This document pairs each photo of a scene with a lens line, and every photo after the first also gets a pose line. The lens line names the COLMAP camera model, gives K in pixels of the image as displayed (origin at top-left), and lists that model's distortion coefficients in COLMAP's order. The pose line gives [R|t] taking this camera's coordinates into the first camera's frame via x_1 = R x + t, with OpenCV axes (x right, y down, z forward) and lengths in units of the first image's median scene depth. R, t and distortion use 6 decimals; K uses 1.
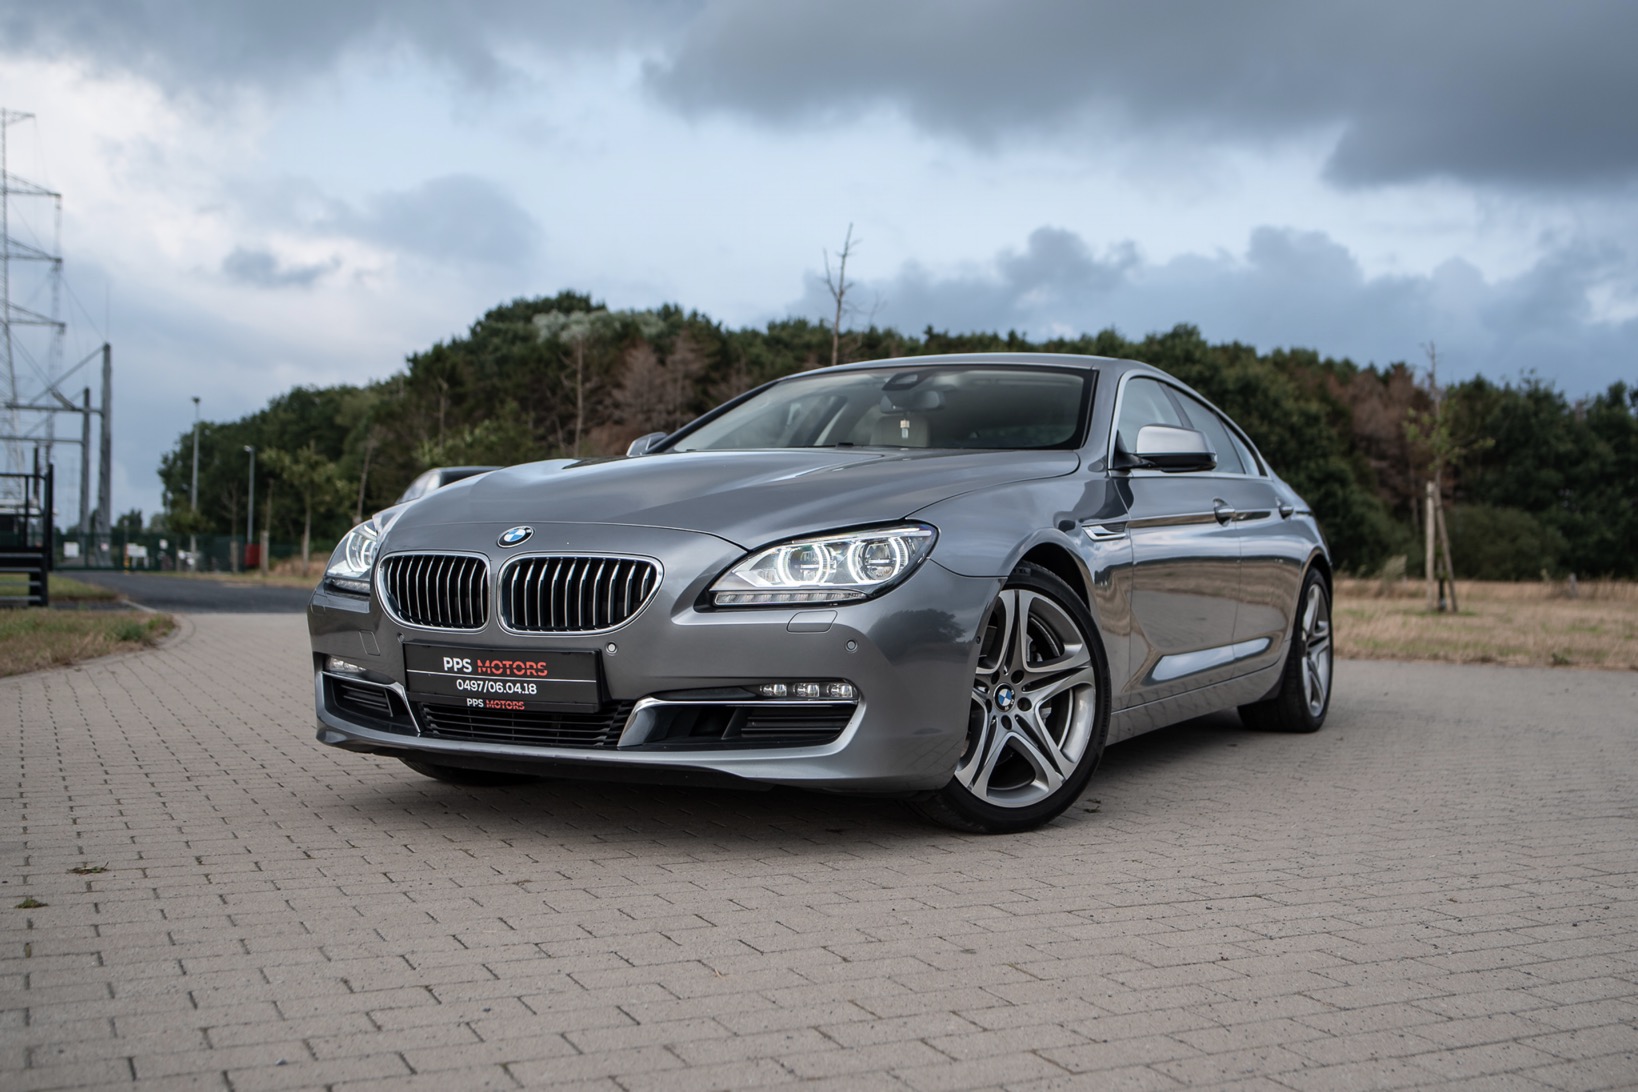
lens RADIAL K [[1691.6, 0, 821.2], [0, 1691.6, 487.4], [0, 0, 1]] dist [-0.001339, 0.128914]
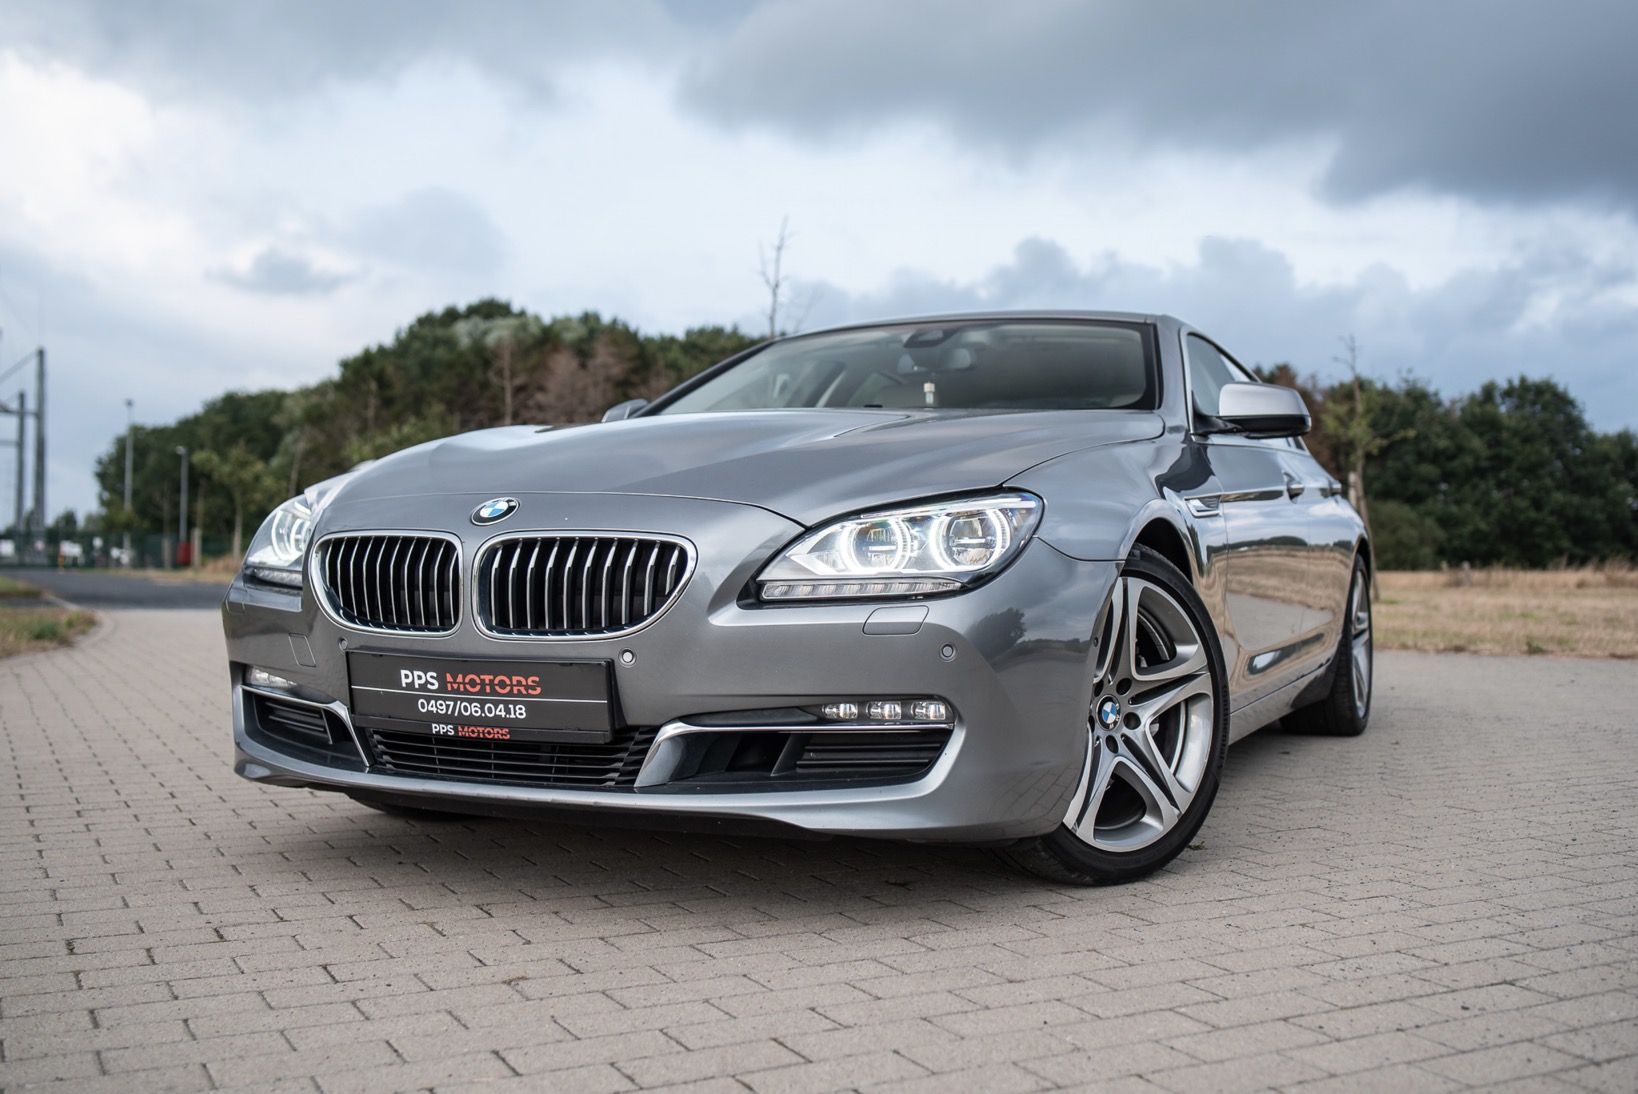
lens RADIAL K [[1691.6, 0, 821.2], [0, 1691.6, 488.4], [0, 0, 1]] dist [-0.001339, 0.128914]
pose [[0.999265, -0.003839, 0.038142, -0.062878], [0.003635, 0.999979, 0.005421, 0.015200], [-0.038162, -0.005278, 0.999258, 0.232252]]
